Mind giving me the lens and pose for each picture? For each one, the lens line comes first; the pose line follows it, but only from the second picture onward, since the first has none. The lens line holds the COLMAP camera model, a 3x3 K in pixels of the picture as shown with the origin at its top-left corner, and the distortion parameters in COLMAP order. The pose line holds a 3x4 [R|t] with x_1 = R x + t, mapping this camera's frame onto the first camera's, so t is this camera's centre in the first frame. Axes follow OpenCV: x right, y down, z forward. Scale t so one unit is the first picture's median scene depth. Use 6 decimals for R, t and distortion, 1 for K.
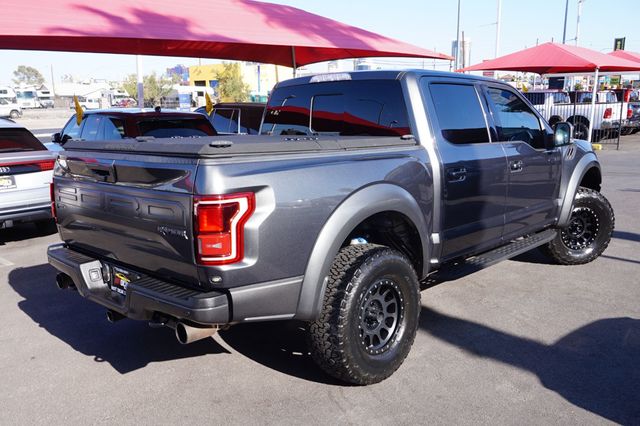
lens RADIAL K [[570.7, 0, 320.0], [0, 570.7, 213.0], [0, 0, 1]] dist [-0.013086, -0.004145]
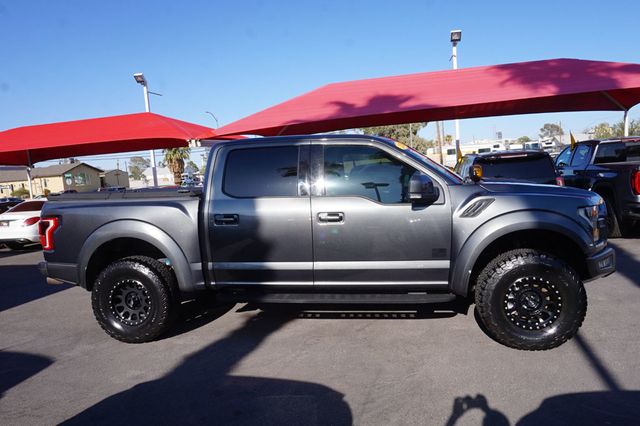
lens RADIAL K [[435.5, 0, 320.0], [0, 435.5, 213.0], [0, 0, 1]] dist [-0.038015, 0.025884]
pose [[0.542186, 0.057094, -0.838317, 0.824754], [-0.098230, 0.995155, 0.004244, -0.074425], [0.834497, 0.080046, 0.545167, 0.447927]]
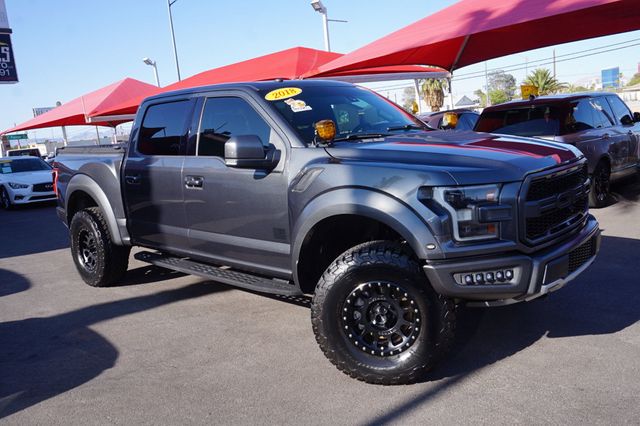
lens RADIAL K [[528.4, 0, 320.0], [0, 528.4, 213.0], [0, 0, 1]] dist [0.000779, -0.000131]
pose [[-0.004264, 0.173486, -0.984827, 0.988136], [-0.103696, 0.979450, 0.172988, -0.163847], [0.994600, 0.102860, 0.013813, 0.971191]]
